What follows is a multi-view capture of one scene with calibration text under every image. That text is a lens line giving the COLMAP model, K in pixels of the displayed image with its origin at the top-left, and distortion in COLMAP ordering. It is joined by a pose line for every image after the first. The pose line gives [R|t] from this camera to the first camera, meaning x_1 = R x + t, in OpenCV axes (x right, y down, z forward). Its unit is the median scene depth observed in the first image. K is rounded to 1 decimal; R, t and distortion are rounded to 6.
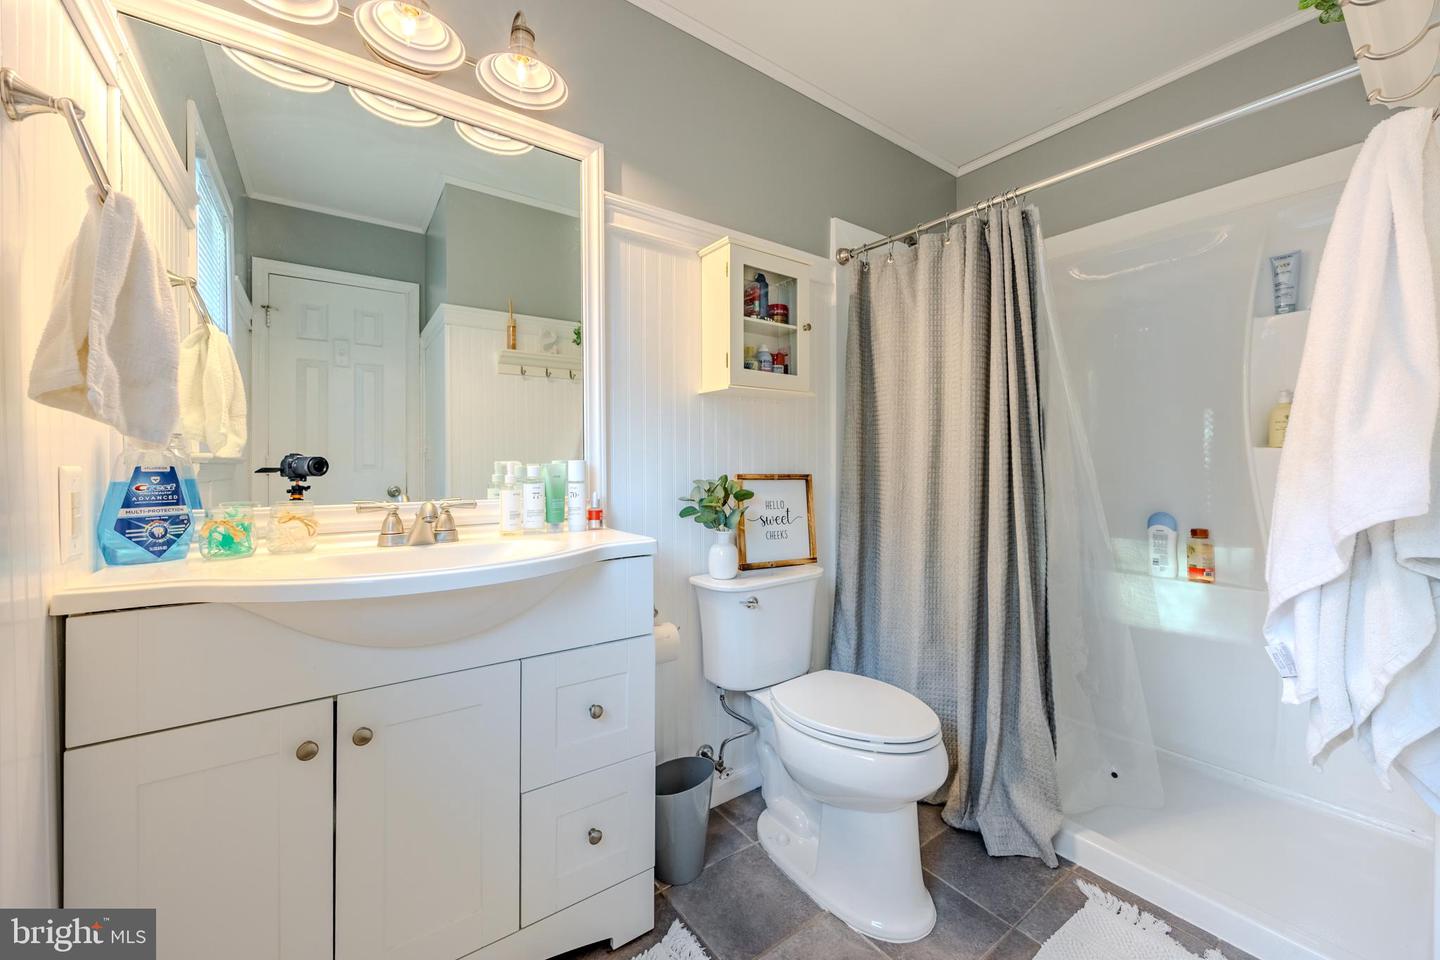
lens RADIAL K [[554.7, 0, 715.2], [0, 554.7, 479.8], [0, 0, 1]] dist [-0.002559, -0.000262]
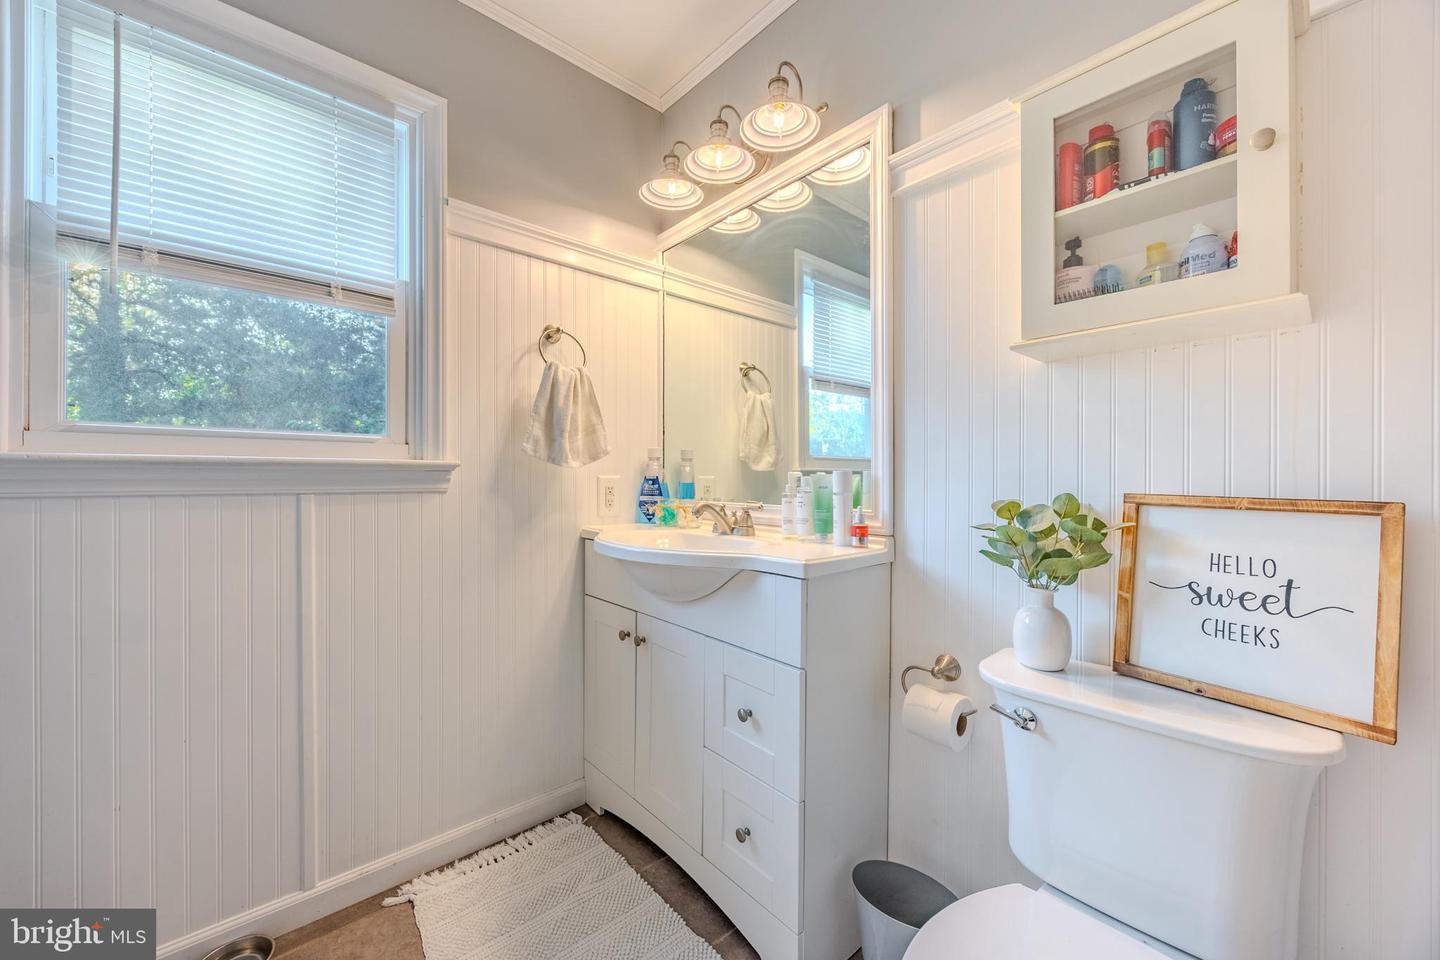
lens RADIAL K [[554.7, 0, 715.2], [0, 554.7, 479.8], [0, 0, 1]] dist [-0.002559, -0.000262]
pose [[0.100344, 0.009800, -0.994905, 0.619065], [-0.028239, 0.999577, 0.006998, -0.018265], [0.994552, 0.027393, 0.100578, 0.643840]]
